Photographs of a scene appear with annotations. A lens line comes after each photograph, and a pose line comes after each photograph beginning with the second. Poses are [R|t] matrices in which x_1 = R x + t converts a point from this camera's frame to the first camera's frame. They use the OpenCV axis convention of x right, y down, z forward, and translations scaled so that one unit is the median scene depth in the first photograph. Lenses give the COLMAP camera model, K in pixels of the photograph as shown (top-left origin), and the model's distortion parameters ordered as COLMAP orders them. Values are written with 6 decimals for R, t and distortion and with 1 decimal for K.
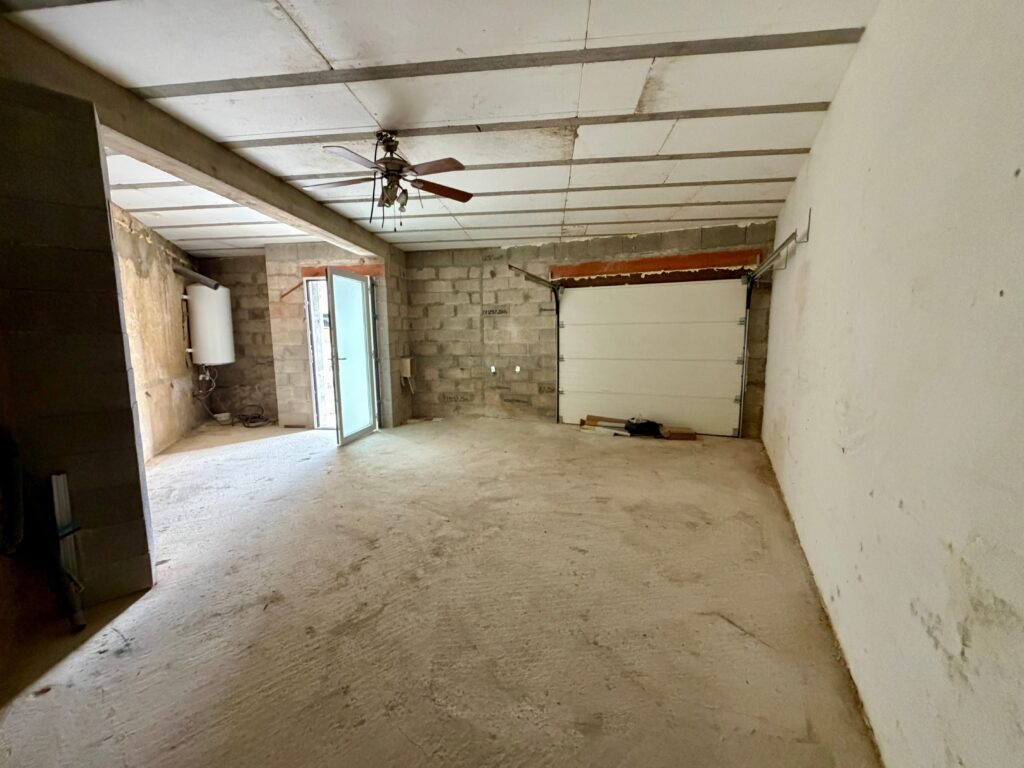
lens RADIAL K [[409.1, 0, 508.7], [0, 409.1, 386.7], [0, 0, 1]] dist [0.001264, -0.000350]
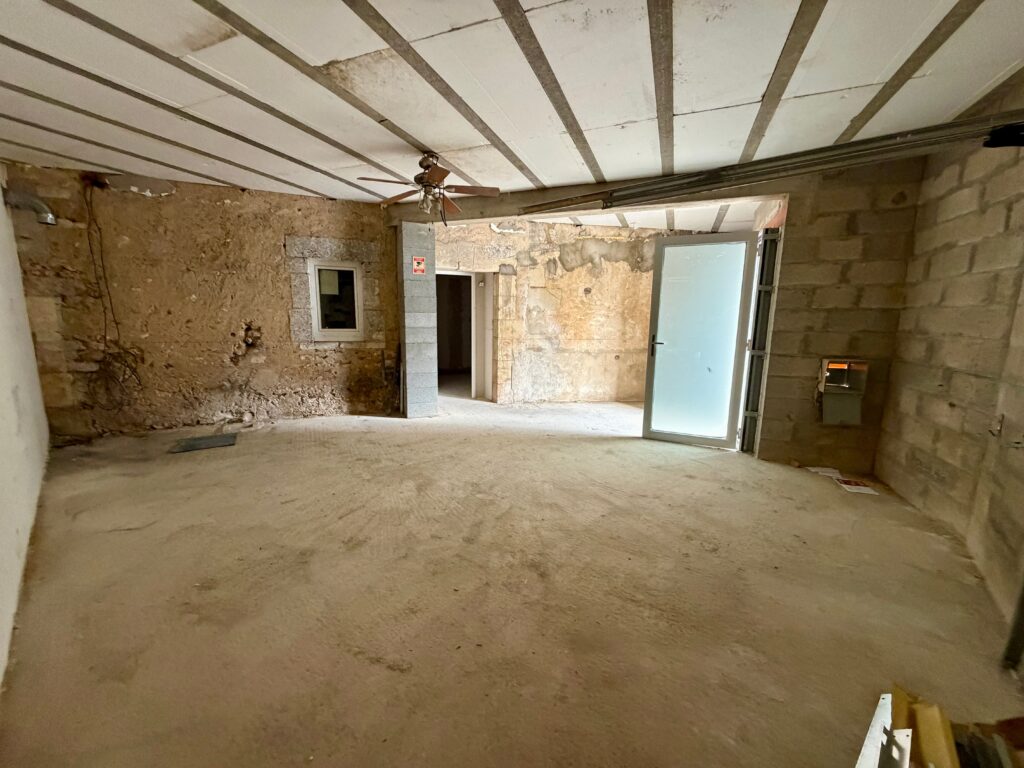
lens RADIAL K [[409.1, 0, 508.7], [0, 409.1, 386.7], [0, 0, 1]] dist [0.001264, -0.000350]
pose [[-0.281930, 0.166545, -0.944869, 0.734181], [-0.129611, 0.969180, 0.209503, -0.166673], [0.950640, 0.181531, -0.251655, 1.296540]]
